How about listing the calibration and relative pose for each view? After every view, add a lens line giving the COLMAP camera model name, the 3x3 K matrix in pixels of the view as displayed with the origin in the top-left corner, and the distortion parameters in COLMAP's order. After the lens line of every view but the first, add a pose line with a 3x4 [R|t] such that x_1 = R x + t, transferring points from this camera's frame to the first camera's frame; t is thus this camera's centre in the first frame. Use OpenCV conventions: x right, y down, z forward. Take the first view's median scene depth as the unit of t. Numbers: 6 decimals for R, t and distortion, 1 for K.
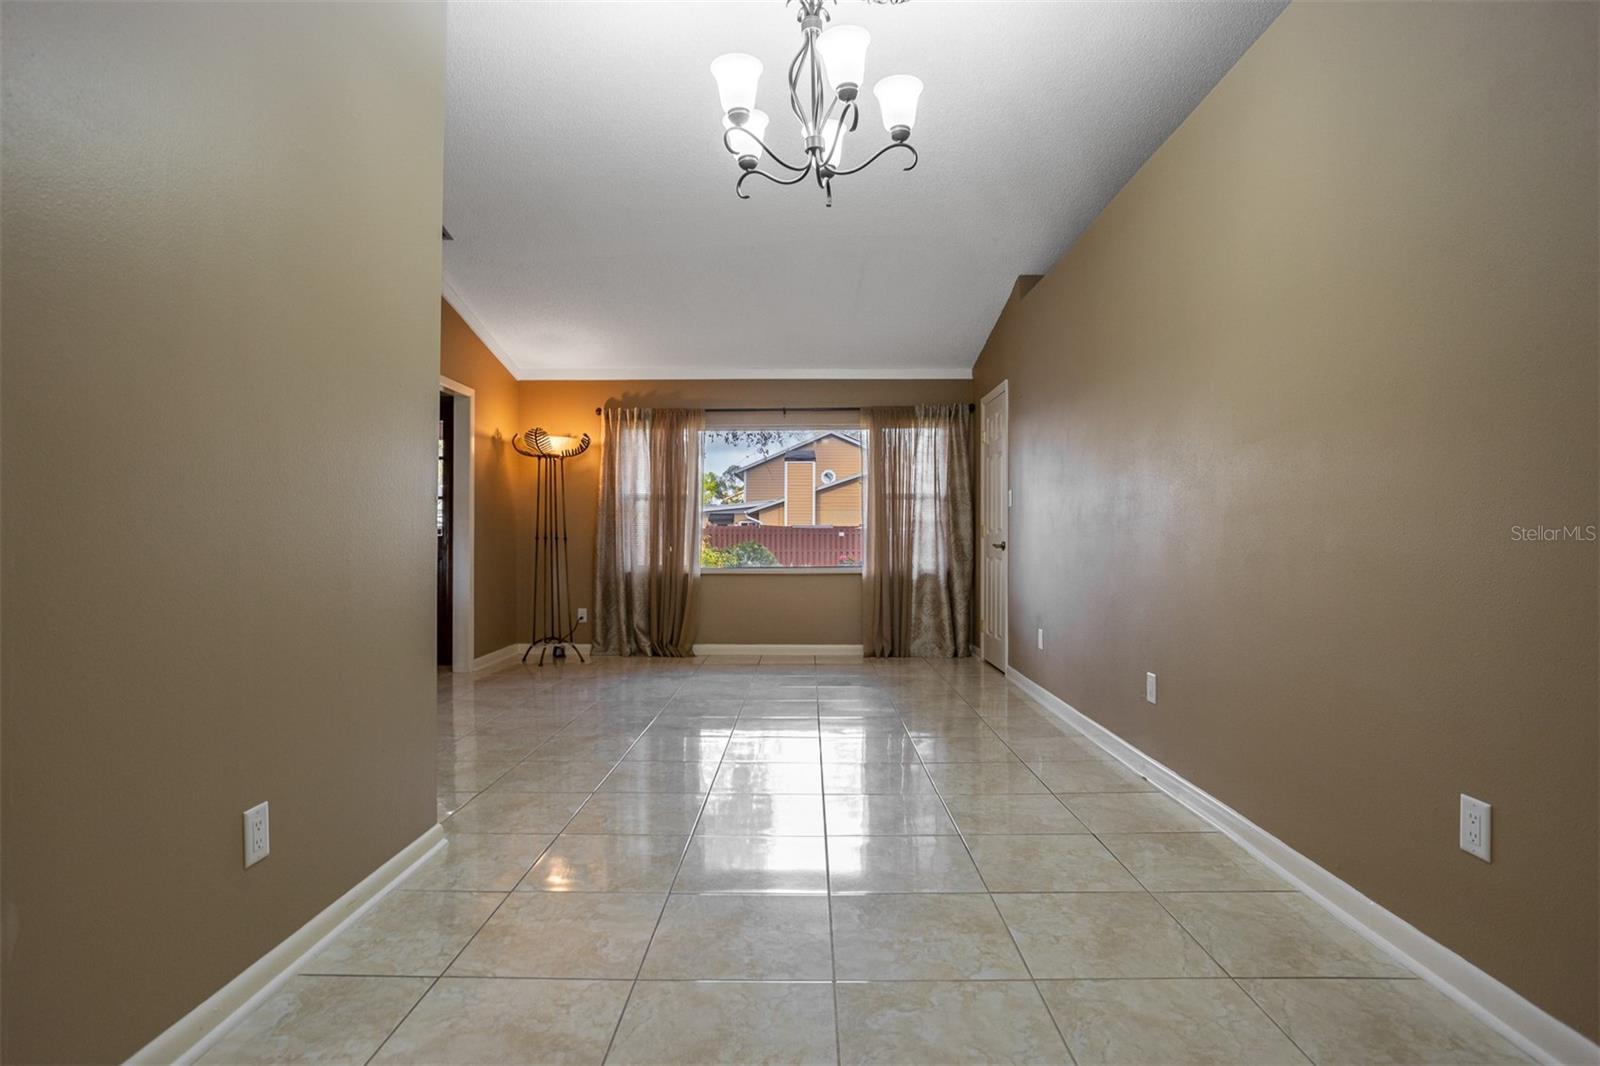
lens RADIAL K [[814.3, 0, 783.8], [0, 814.3, 546.5], [0, 0, 1]] dist [-0.053158, 0.036411]
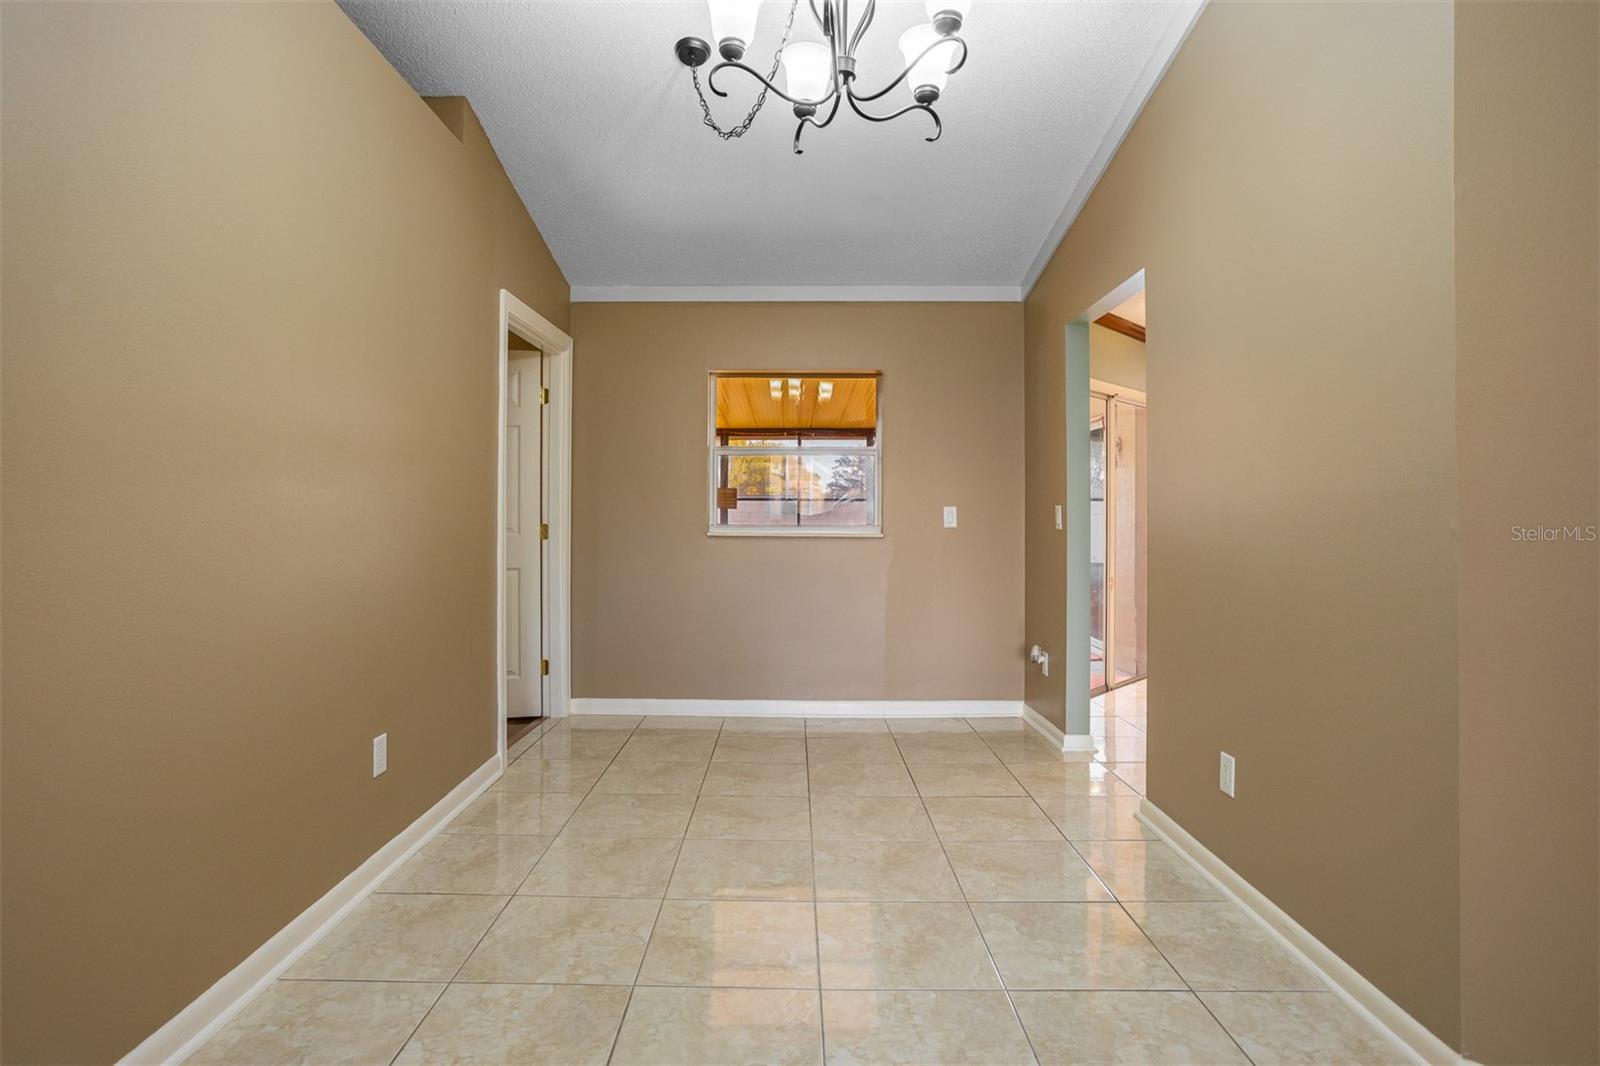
lens RADIAL K [[814.3, 0, 783.8], [0, 814.3, 546.5], [0, 0, 1]] dist [-0.053158, 0.036411]
pose [[-0.999819, -0.003121, -0.018754, 0.129089], [-0.004136, 0.998513, 0.054356, -0.099023], [0.018556, 0.054424, -0.998346, 2.102712]]
